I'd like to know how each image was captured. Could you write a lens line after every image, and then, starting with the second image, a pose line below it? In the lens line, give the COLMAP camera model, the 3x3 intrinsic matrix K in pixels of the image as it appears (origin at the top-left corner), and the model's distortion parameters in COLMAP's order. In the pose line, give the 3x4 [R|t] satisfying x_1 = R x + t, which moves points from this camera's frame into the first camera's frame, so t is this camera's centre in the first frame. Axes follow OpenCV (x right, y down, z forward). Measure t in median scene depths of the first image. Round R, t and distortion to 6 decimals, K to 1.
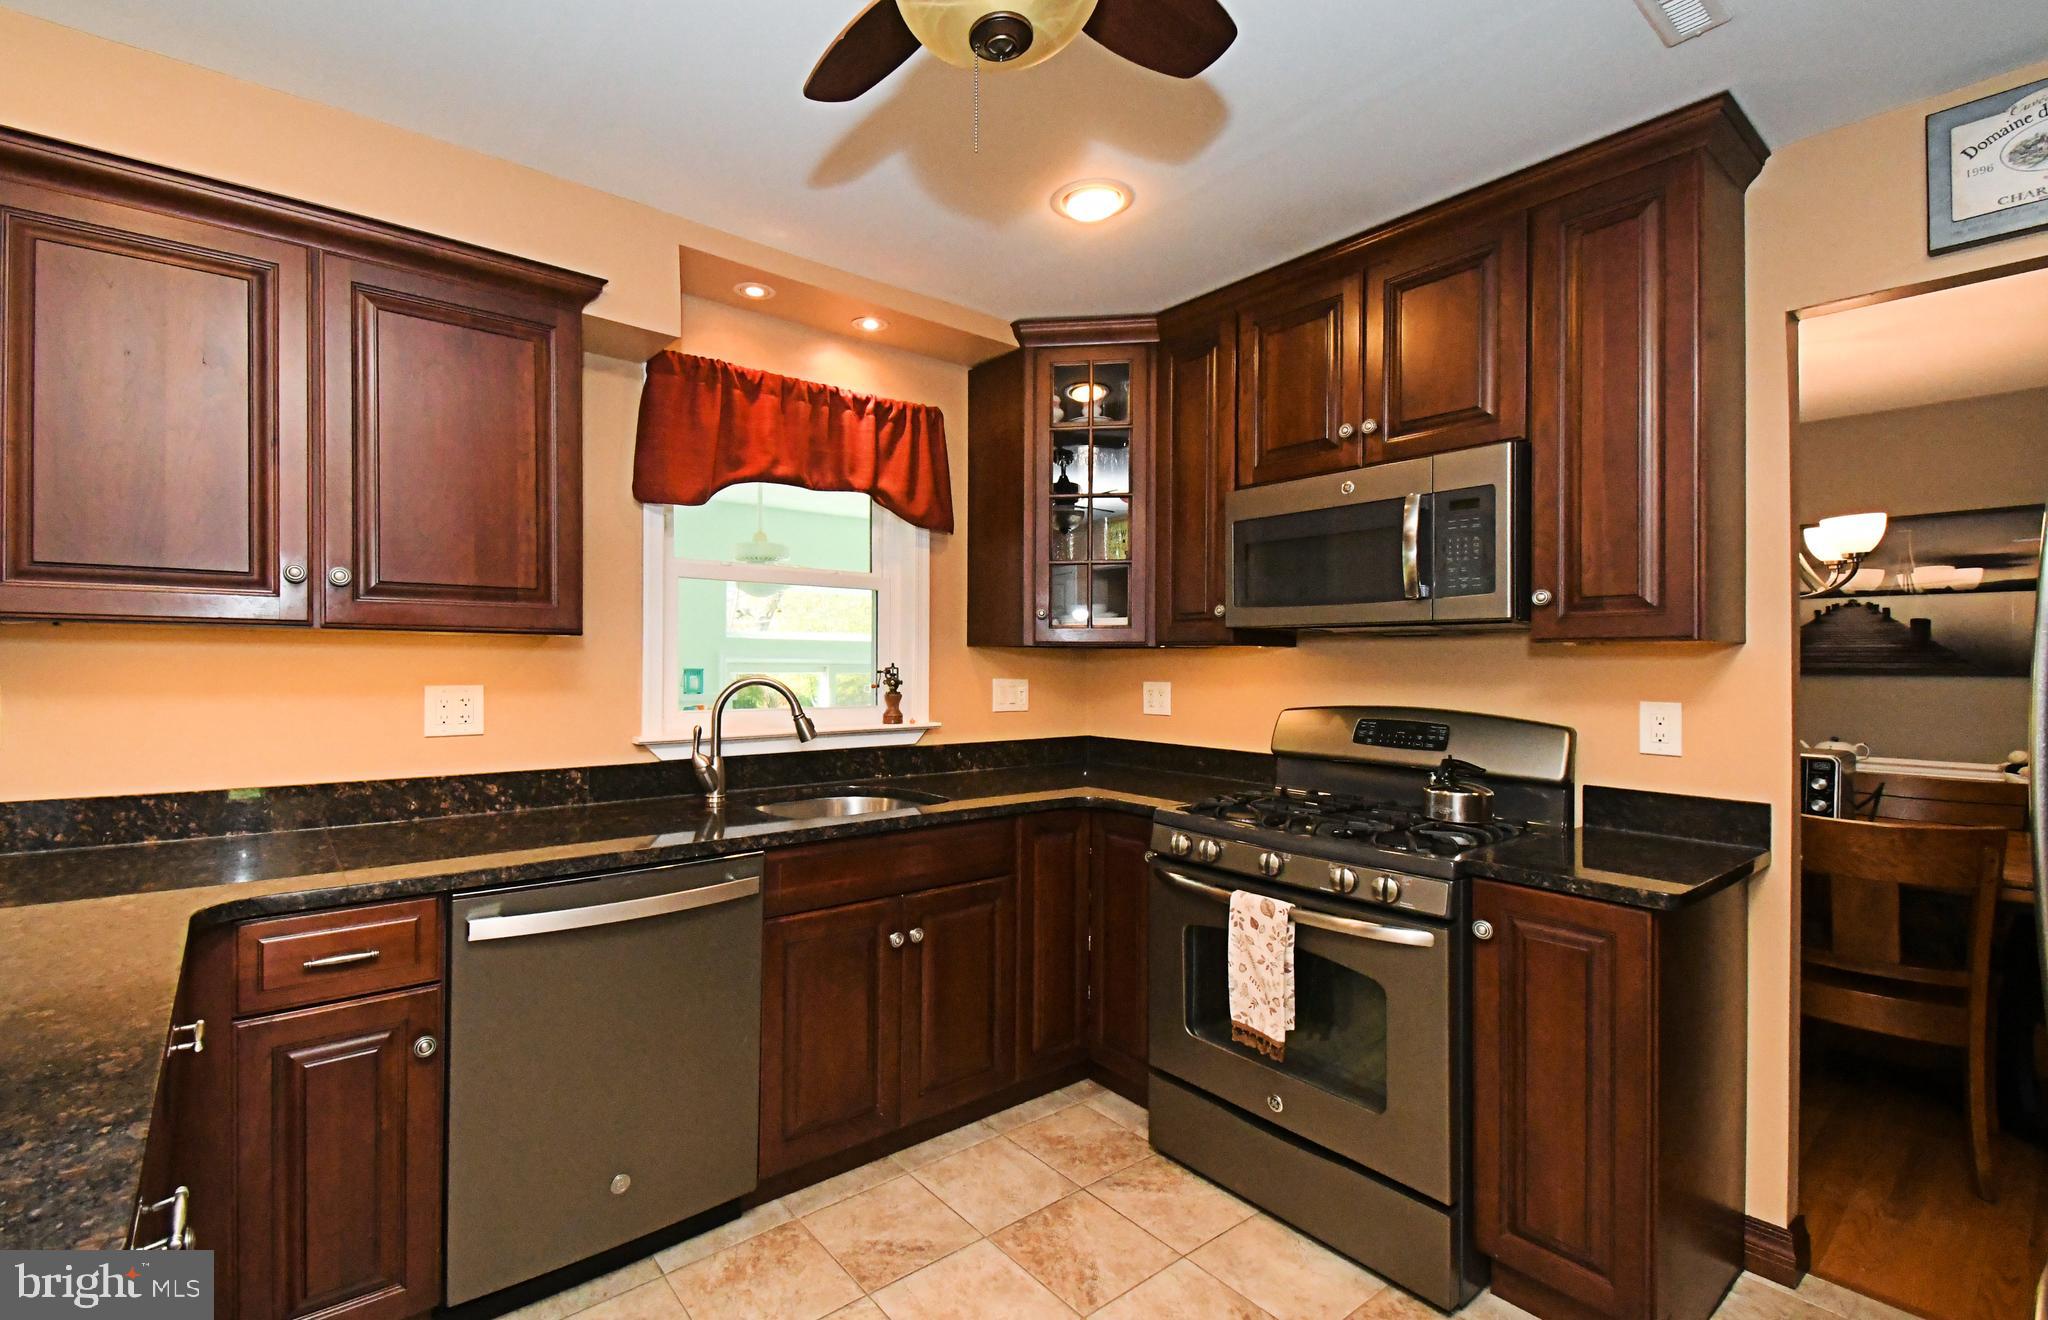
lens RADIAL K [[900.1, 0, 1017.4], [0, 900.1, 667.6], [0, 0, 1]] dist [0.001055, -0.000037]
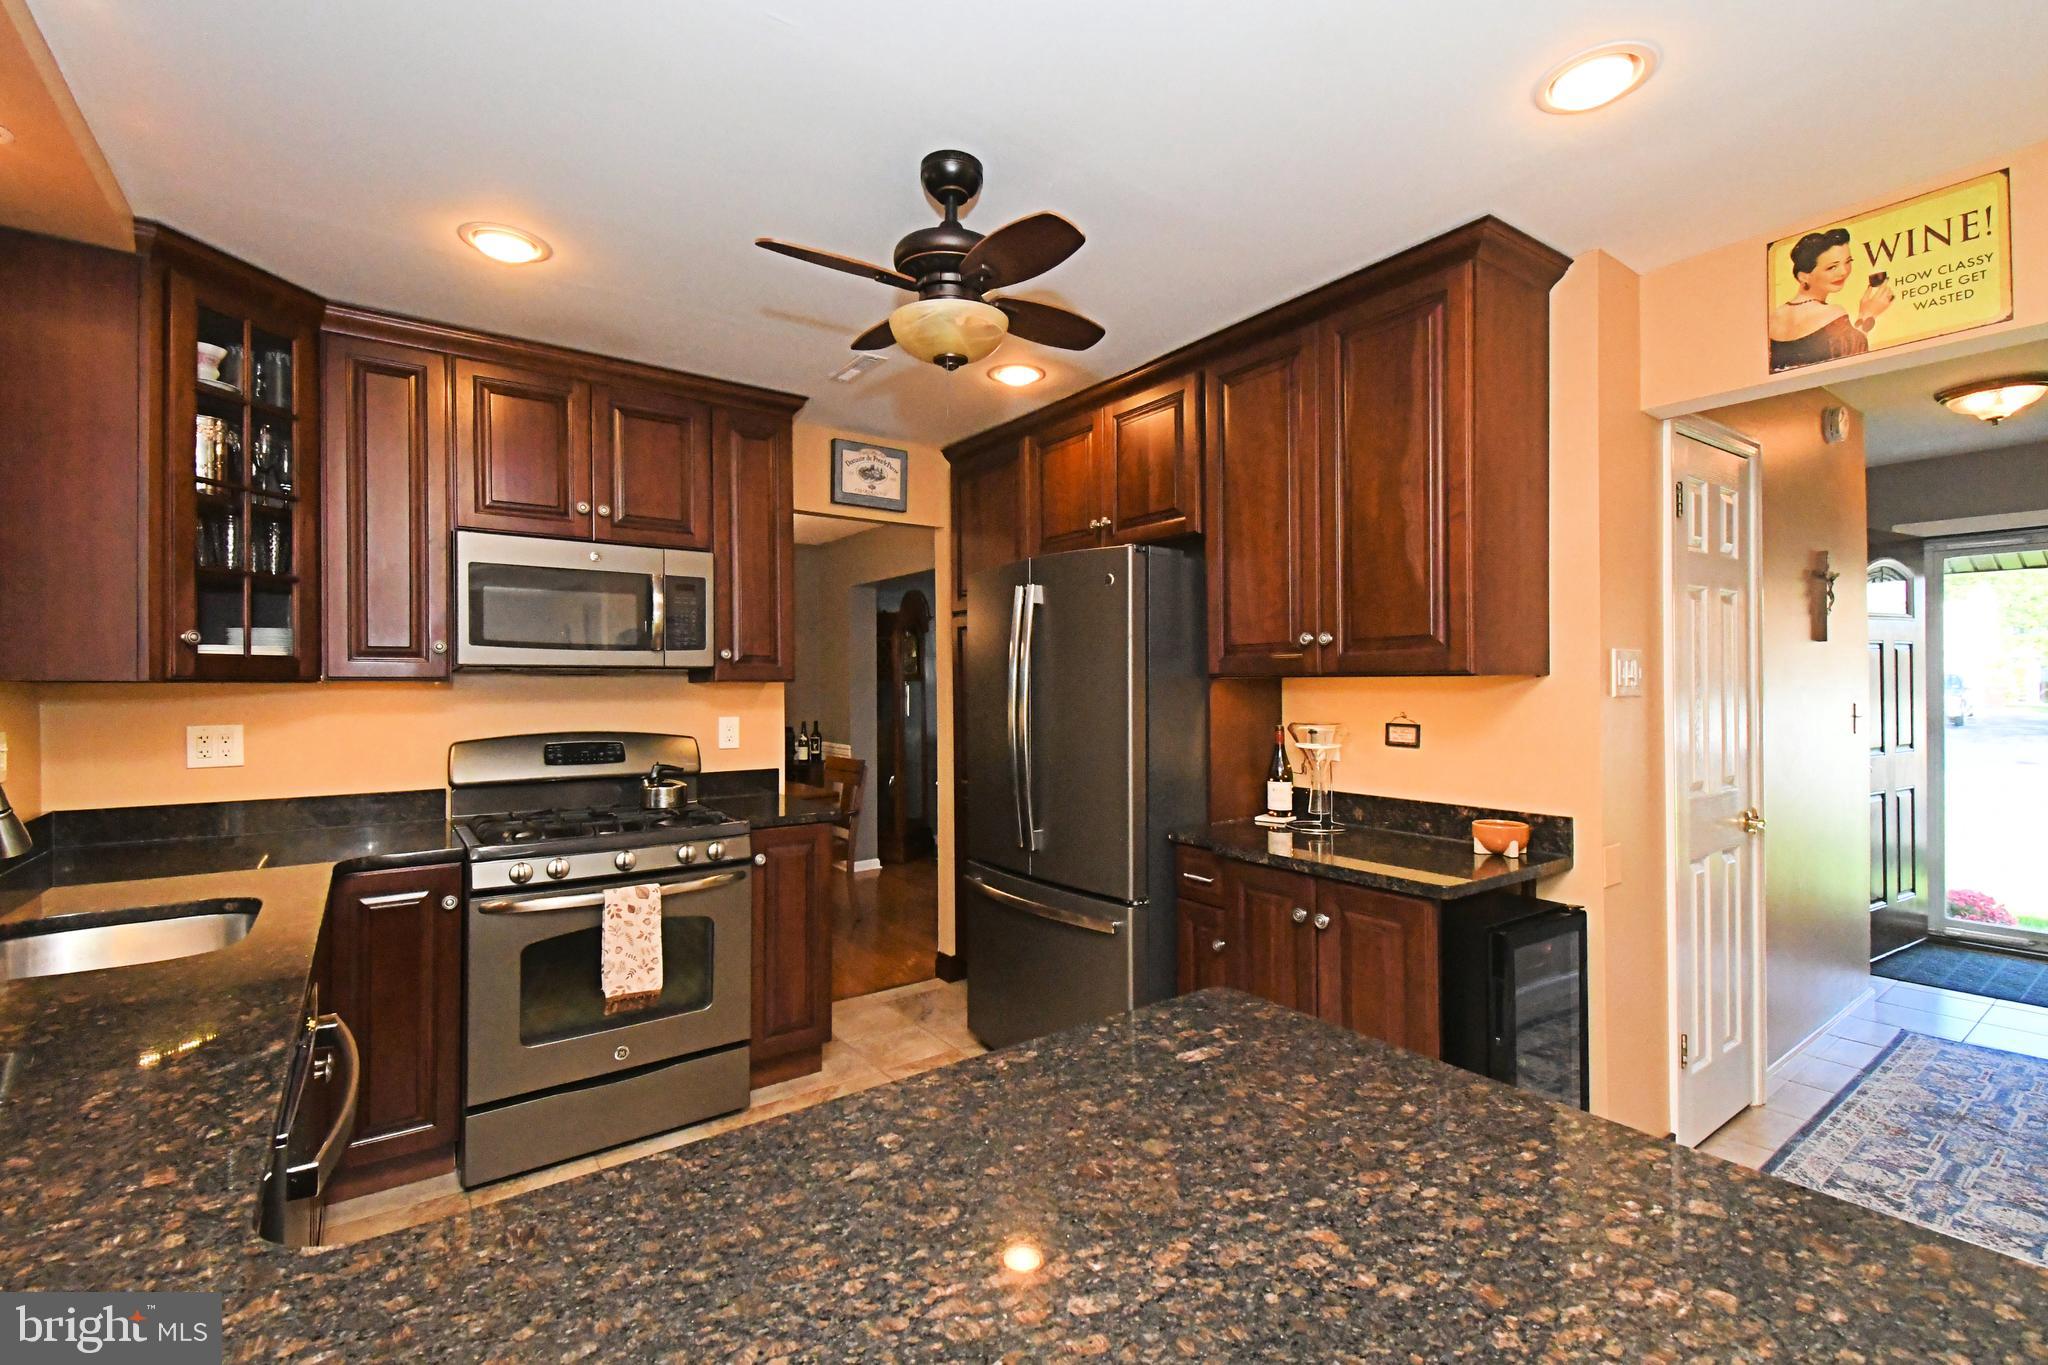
lens RADIAL K [[892.0, 0, 1019.9], [0, 892.0, 678.1], [0, 0, 1]] dist [0.004798, 0.000129]
pose [[0.043050, -0.001994, 0.999071, -0.949362], [0.008358, 0.999964, 0.001635, -0.033586], [-0.999038, 0.008280, 0.043065, 0.405179]]
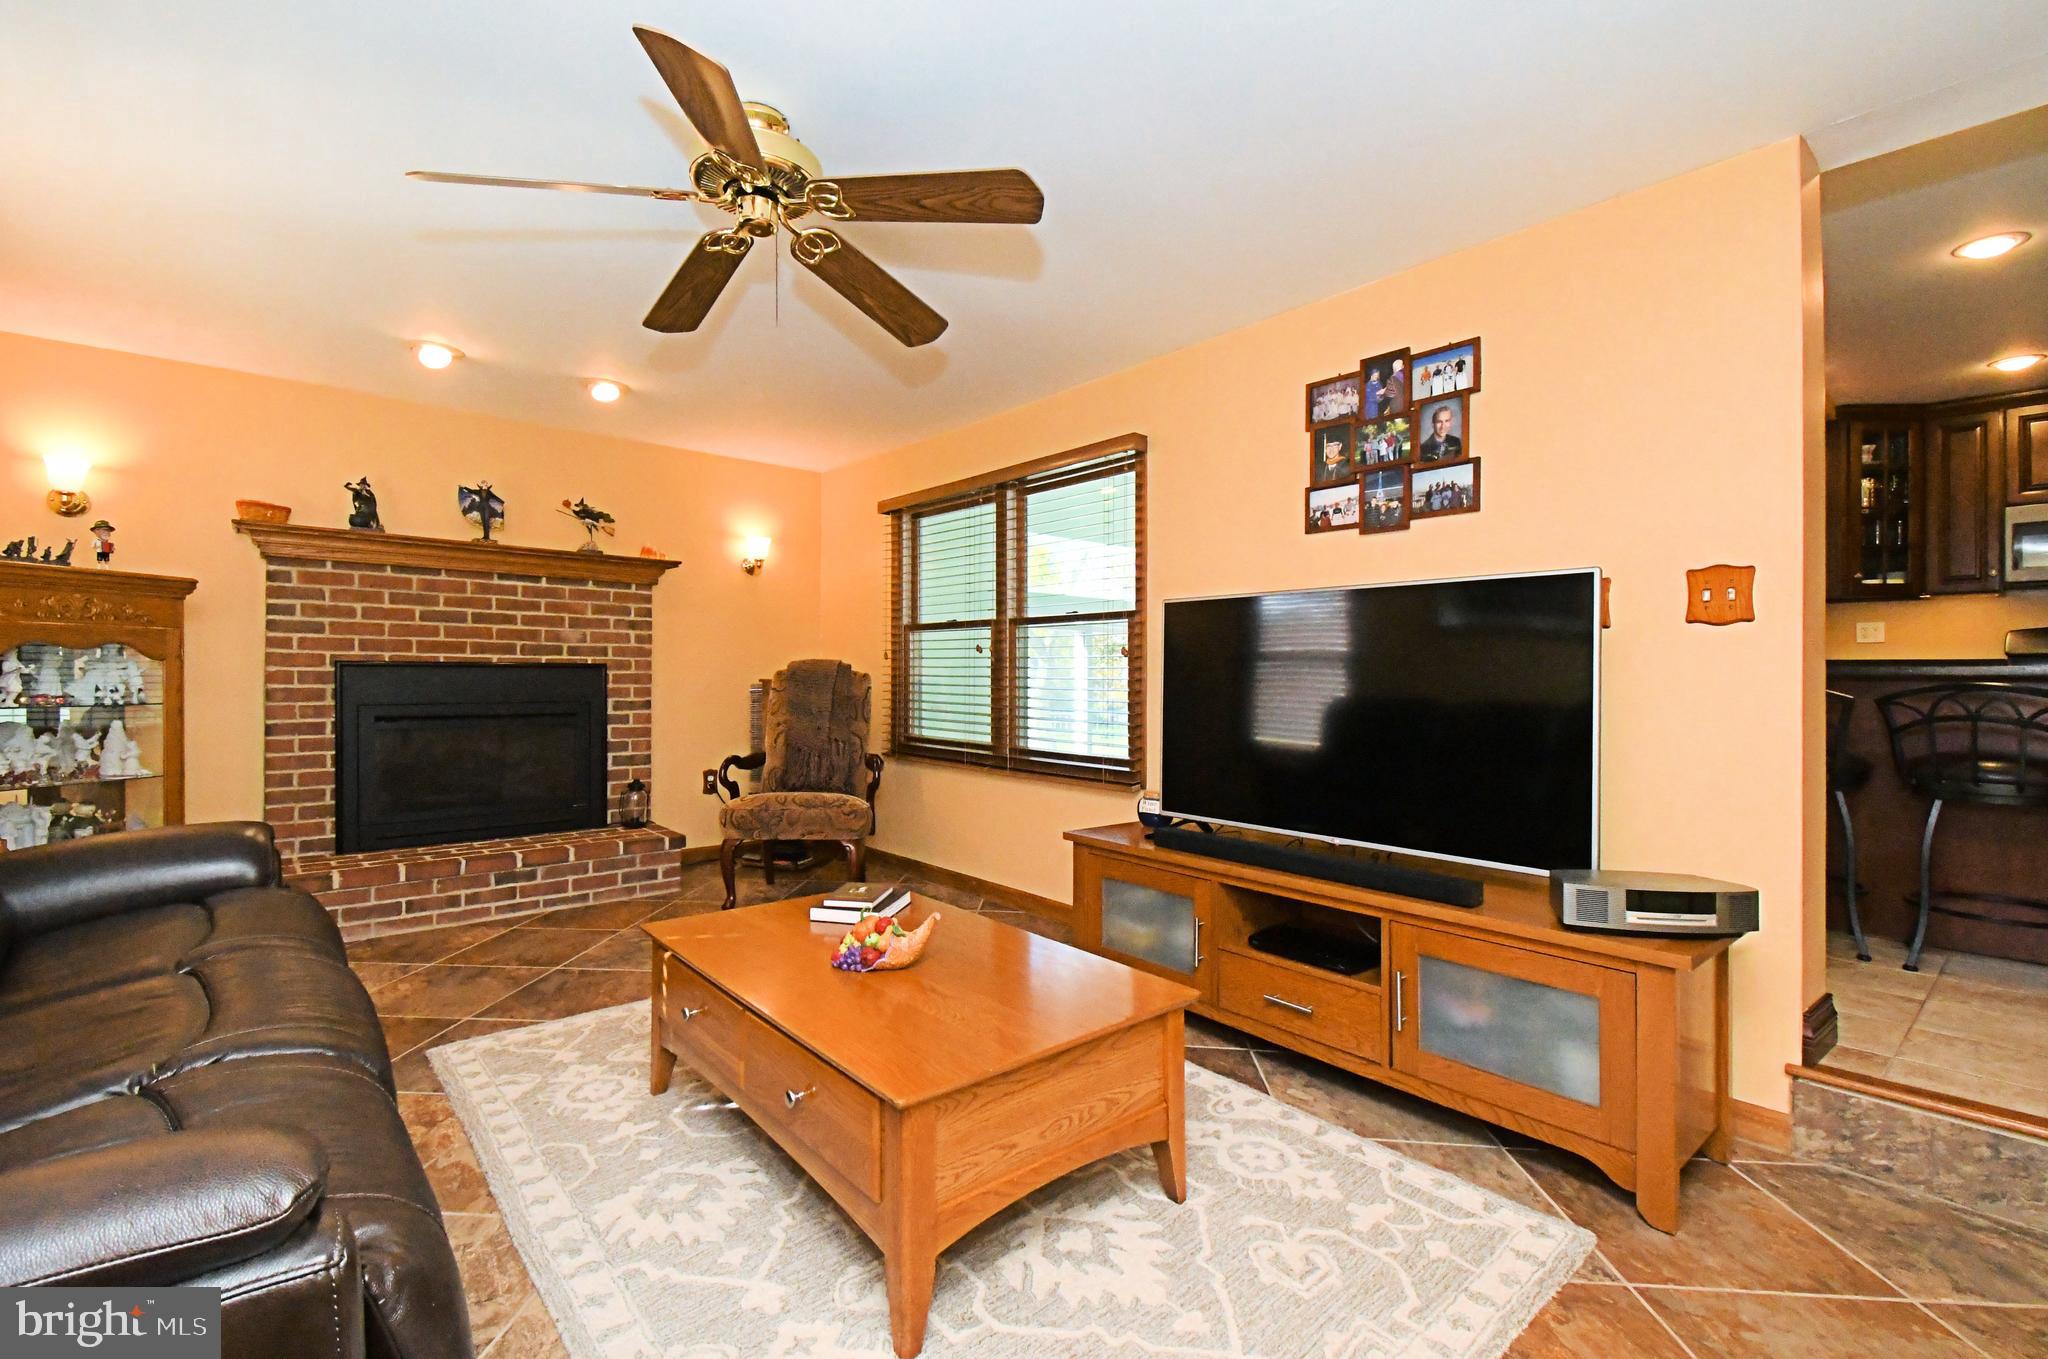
lens RADIAL K [[892.0, 0, 1023.4], [0, 892.0, 679.1], [0, 0, 1]] dist [0.004798, 0.000129]
pose [[0.999751, -0.004490, 0.021869, -2.241808], [0.004521, 0.999989, -0.001356, 0.177904], [-0.021862, 0.001455, 0.999760, -0.941154]]
